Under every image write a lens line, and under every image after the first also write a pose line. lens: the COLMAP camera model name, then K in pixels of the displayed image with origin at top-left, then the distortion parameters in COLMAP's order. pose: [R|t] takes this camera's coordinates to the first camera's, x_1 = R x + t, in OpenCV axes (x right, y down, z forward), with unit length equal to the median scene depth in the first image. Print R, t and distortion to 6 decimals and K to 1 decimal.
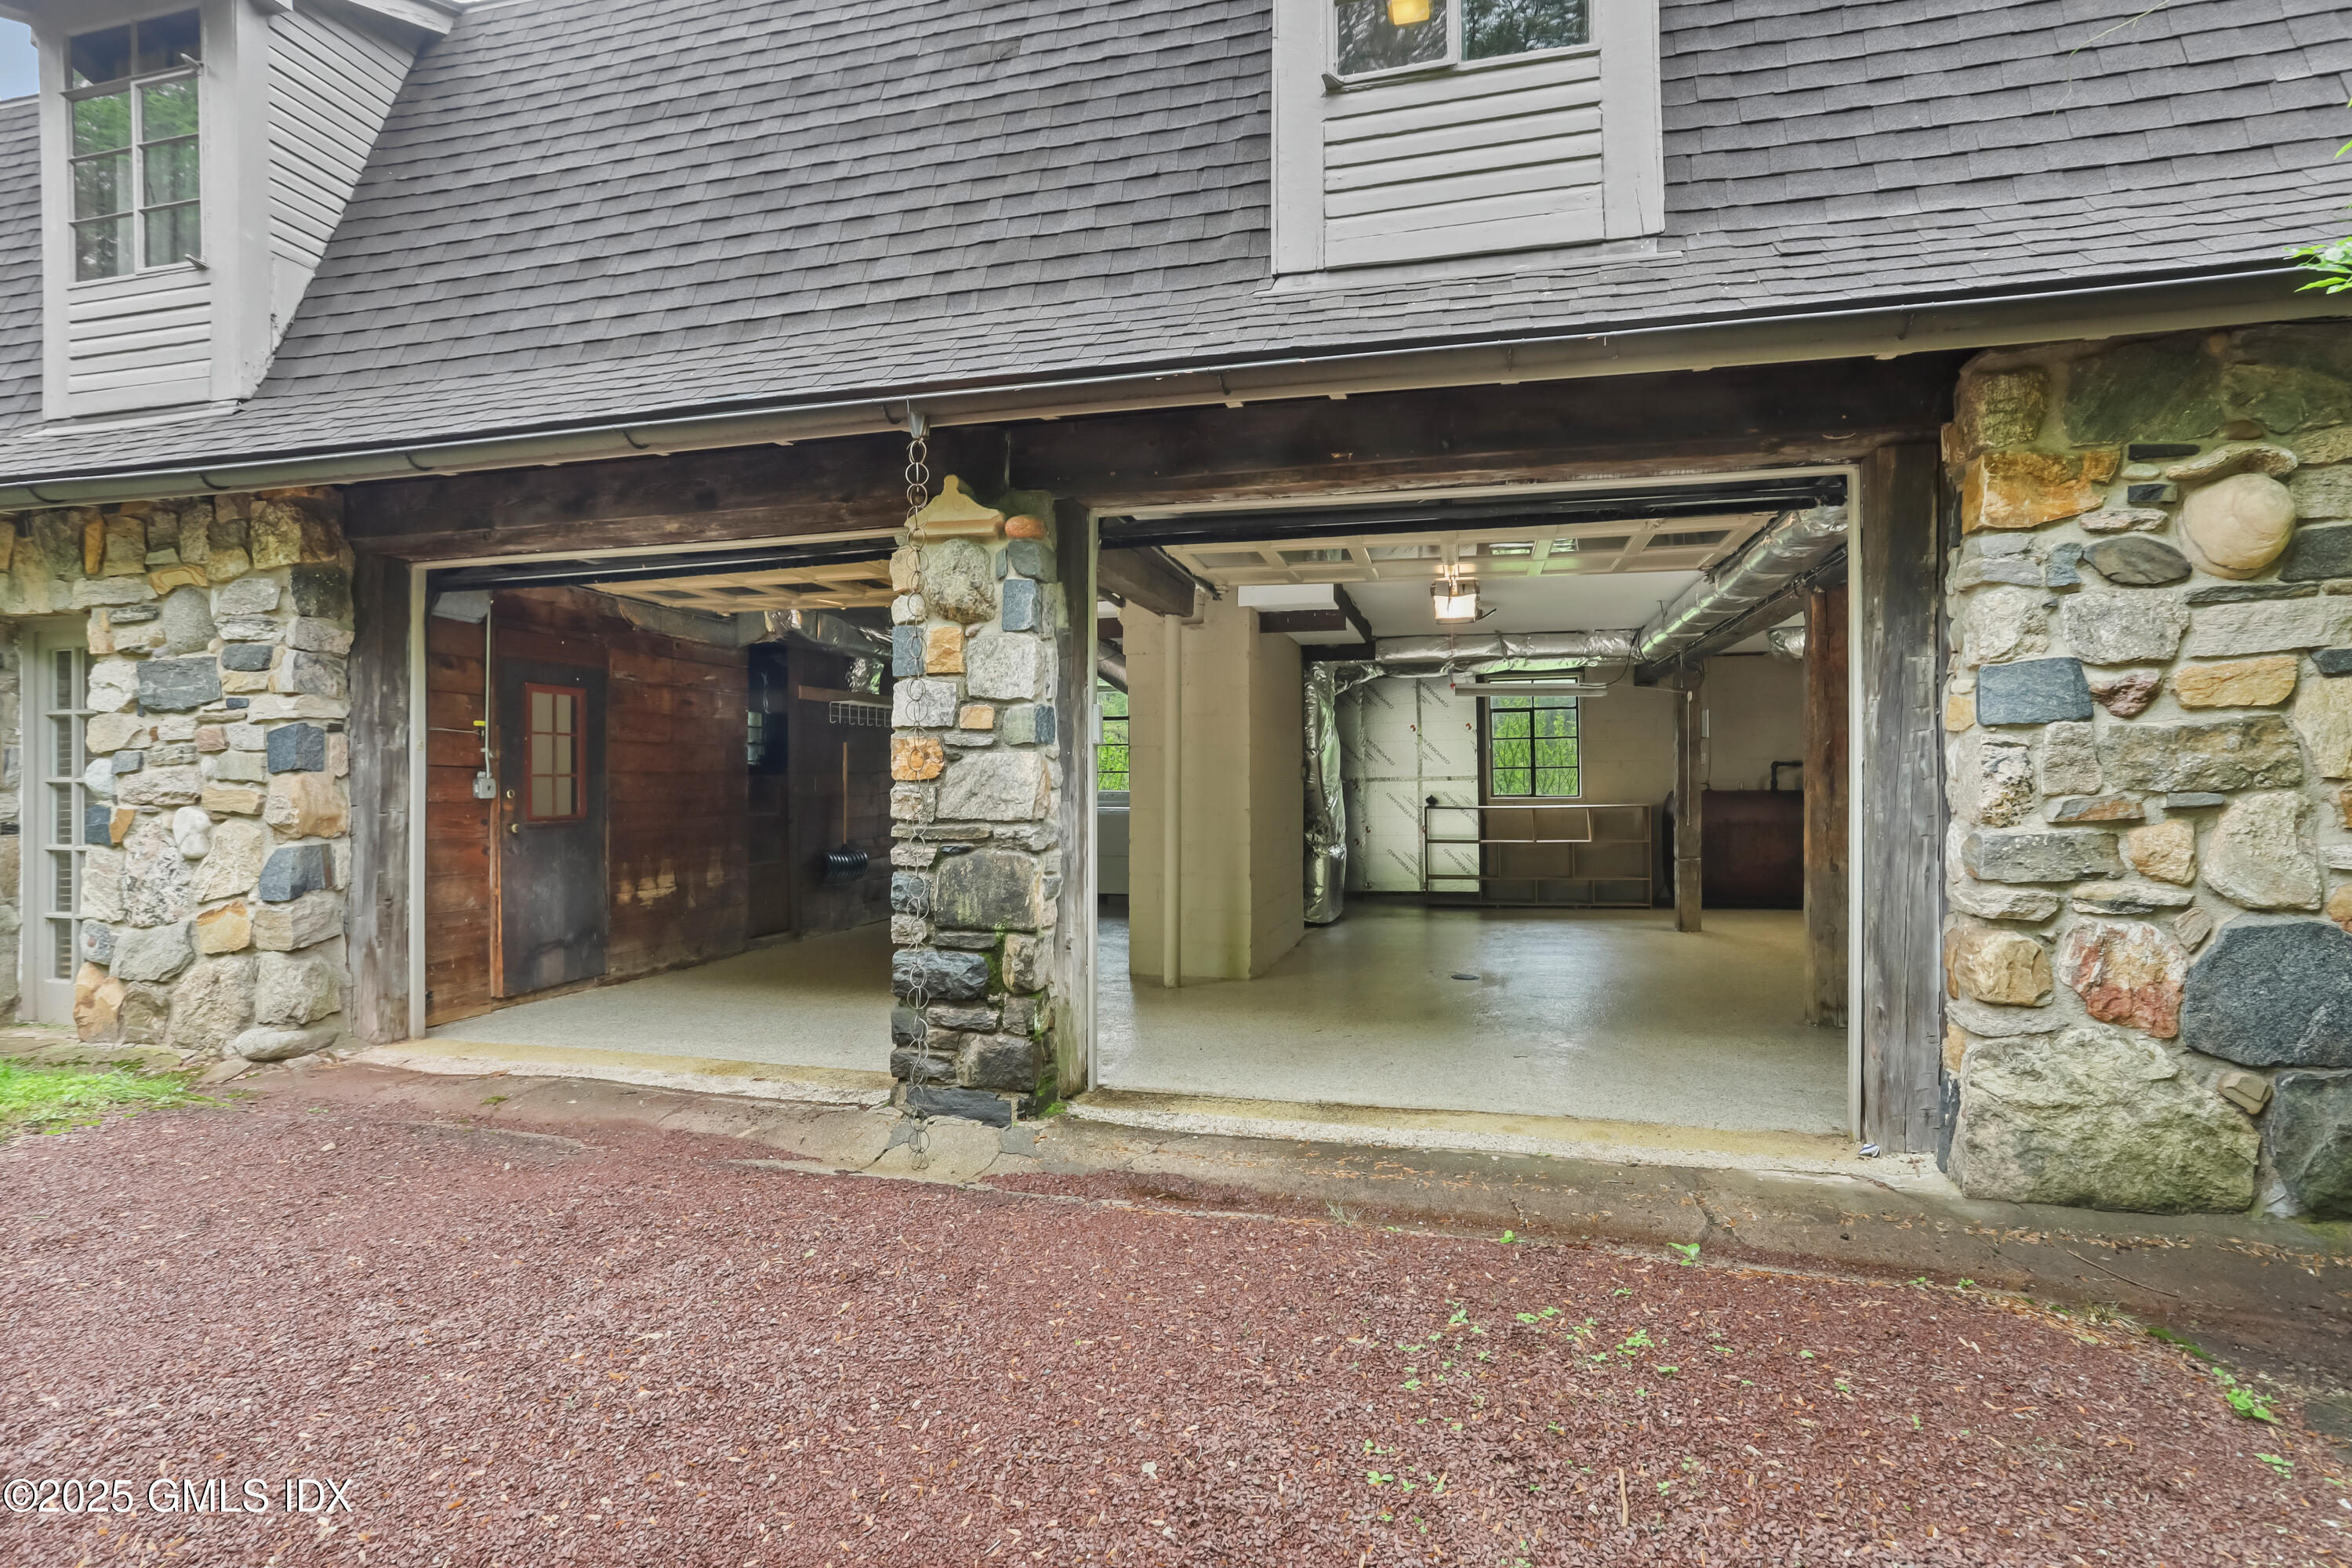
lens RADIAL K [[1155.6, 0, 1176.0], [0, 1155.6, 784.0], [0, 0, 1]] dist [-0.068448, 0.037291]
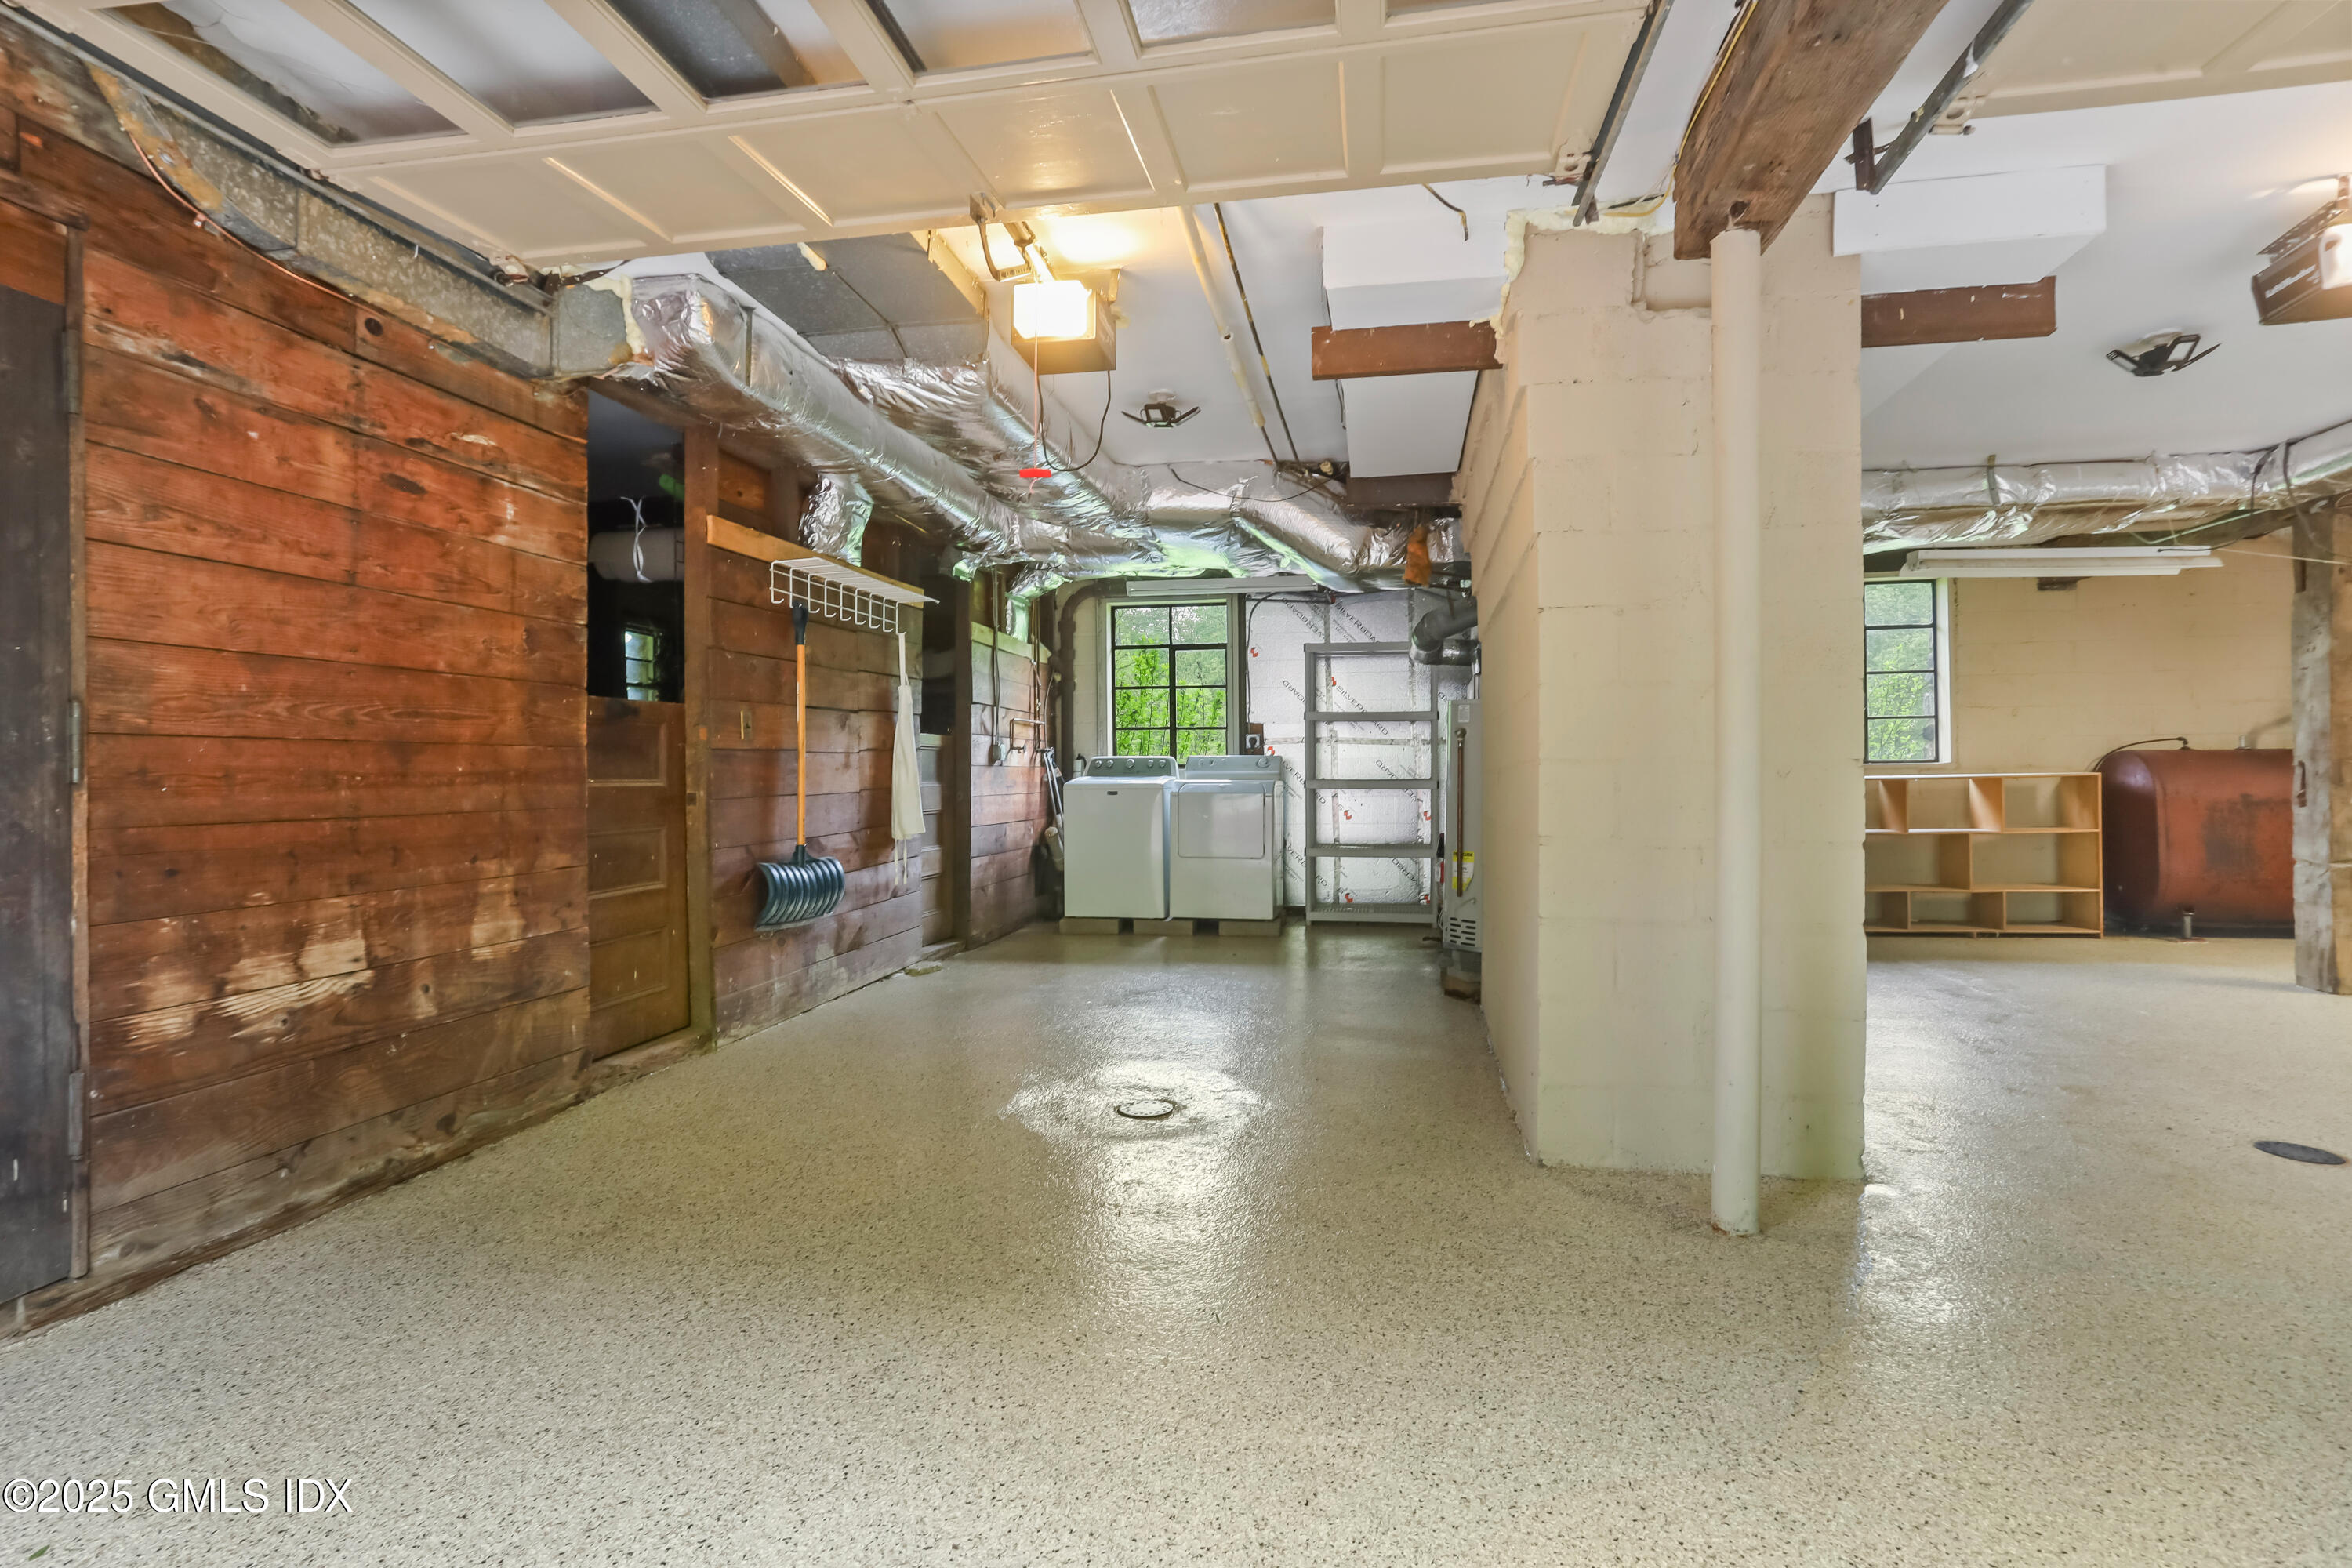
lens RADIAL K [[1155.6, 0, 1176.0], [0, 1155.6, 784.0], [0, 0, 1]] dist [-0.068448, 0.037291]
pose [[0.997965, -0.001951, 0.063728, -0.158777], [0.001062, 0.999902, 0.013972, 0.019450], [-0.063749, -0.013876, 0.997869, 0.494172]]
